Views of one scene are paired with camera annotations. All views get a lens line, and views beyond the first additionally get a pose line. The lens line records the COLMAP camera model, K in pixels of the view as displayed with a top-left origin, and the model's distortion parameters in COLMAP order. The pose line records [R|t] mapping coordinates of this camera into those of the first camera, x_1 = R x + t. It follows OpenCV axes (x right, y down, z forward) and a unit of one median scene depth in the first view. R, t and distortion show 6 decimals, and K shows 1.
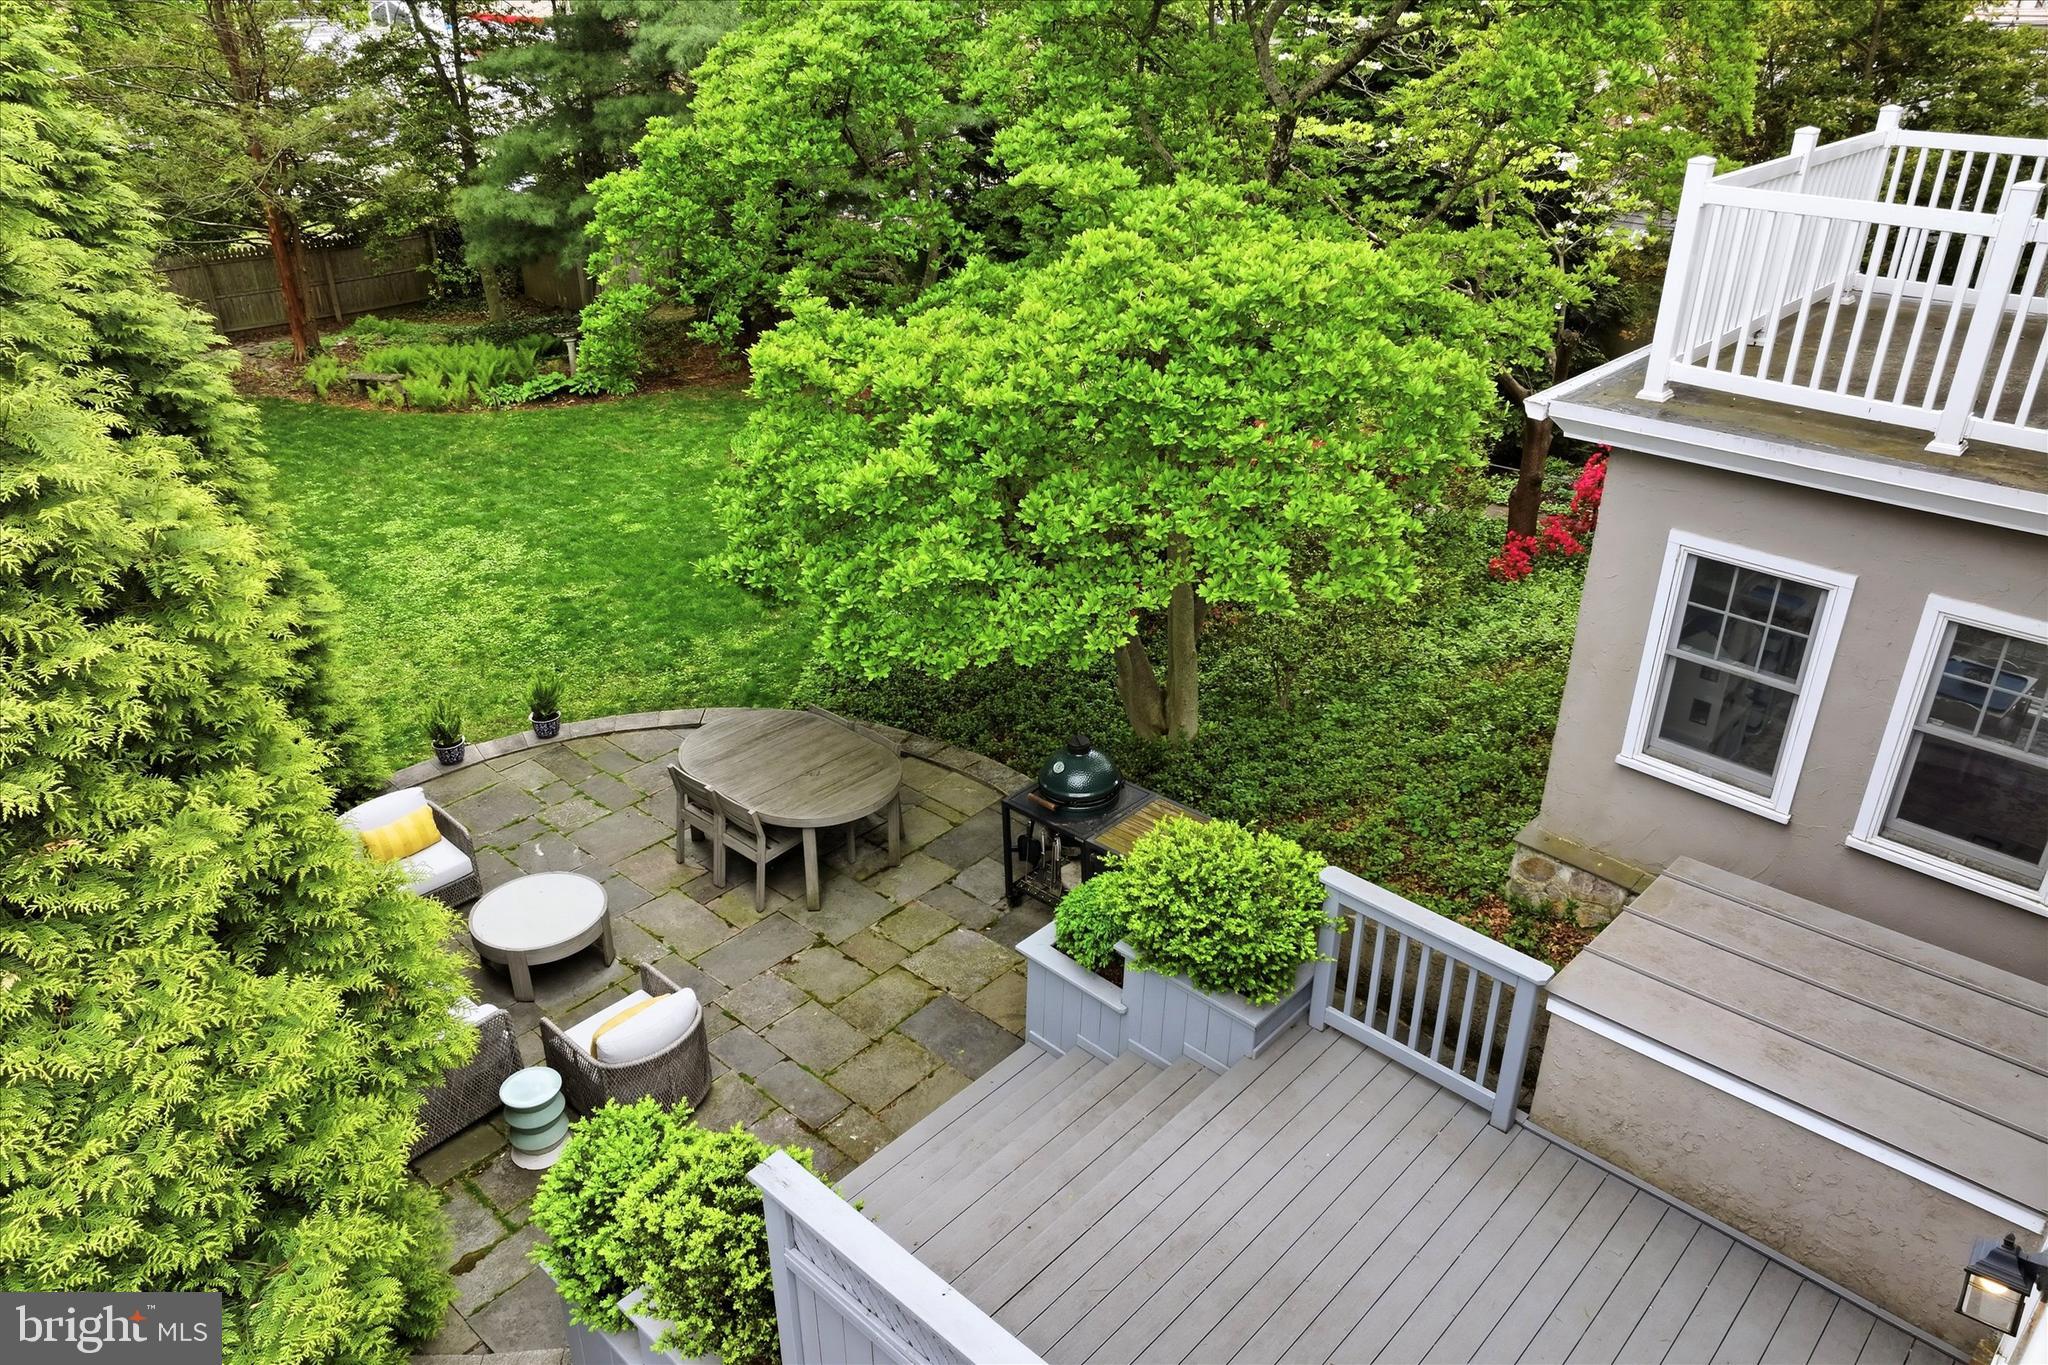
lens RADIAL K [[1447.7, 0, 1025.3], [0, 1447.7, 680.5], [0, 0, 1]] dist [0.008790, -0.005637]
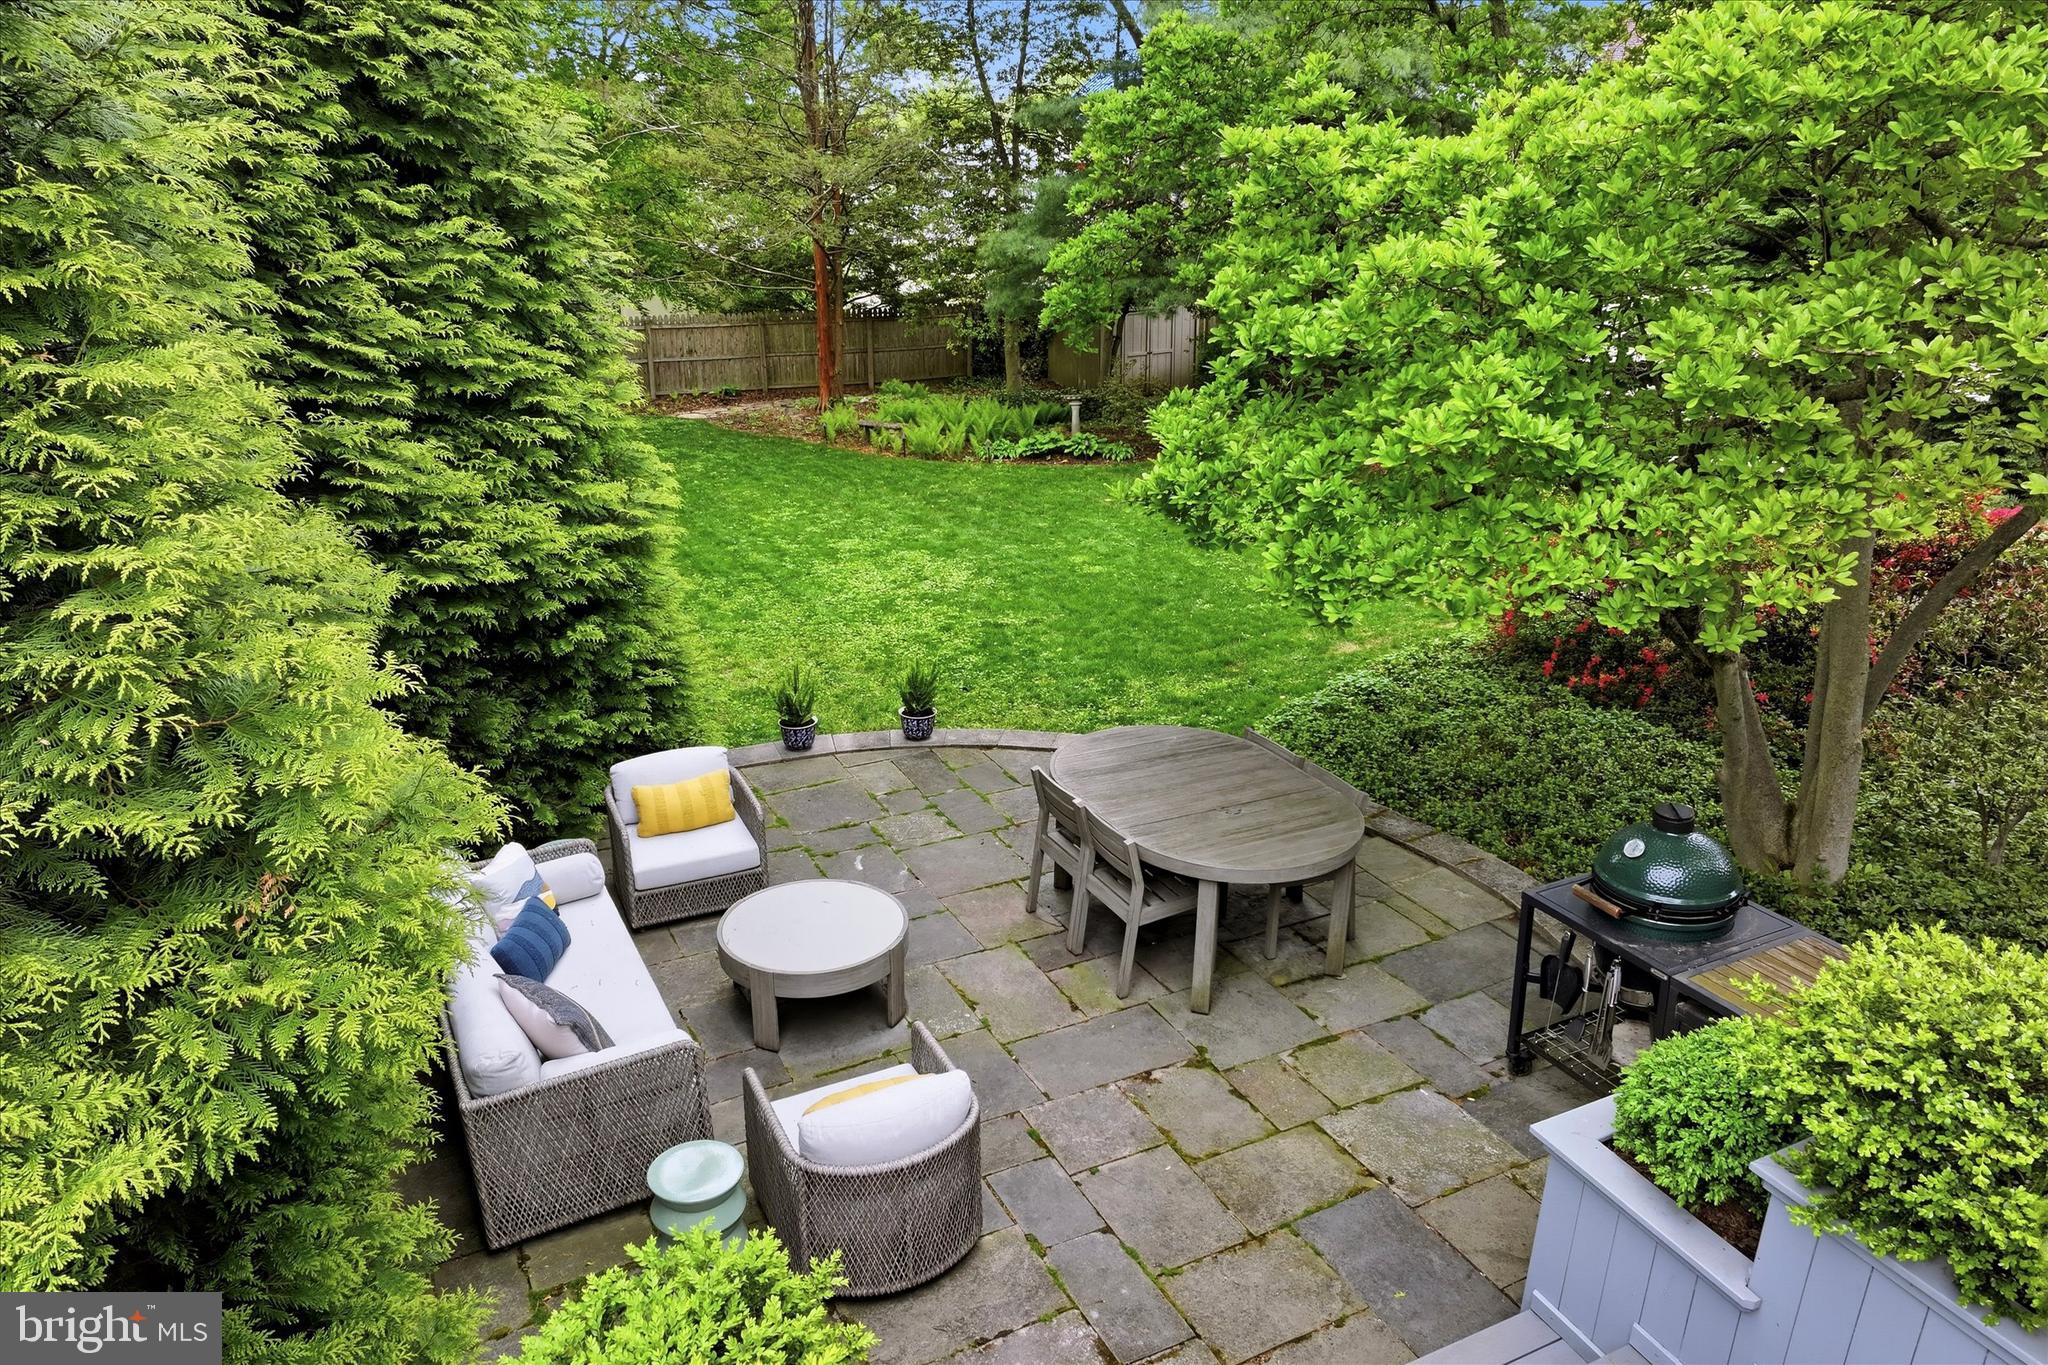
lens RADIAL K [[1447.7, 0, 1020.7], [0, 1447.7, 679.7], [0, 0, 1]] dist [0.008790, -0.005637]
pose [[0.933558, 0.128035, -0.334779, -0.021009], [-0.165707, 0.982385, -0.086379, 0.083199], [0.317822, 0.136115, 0.938329, 0.345539]]
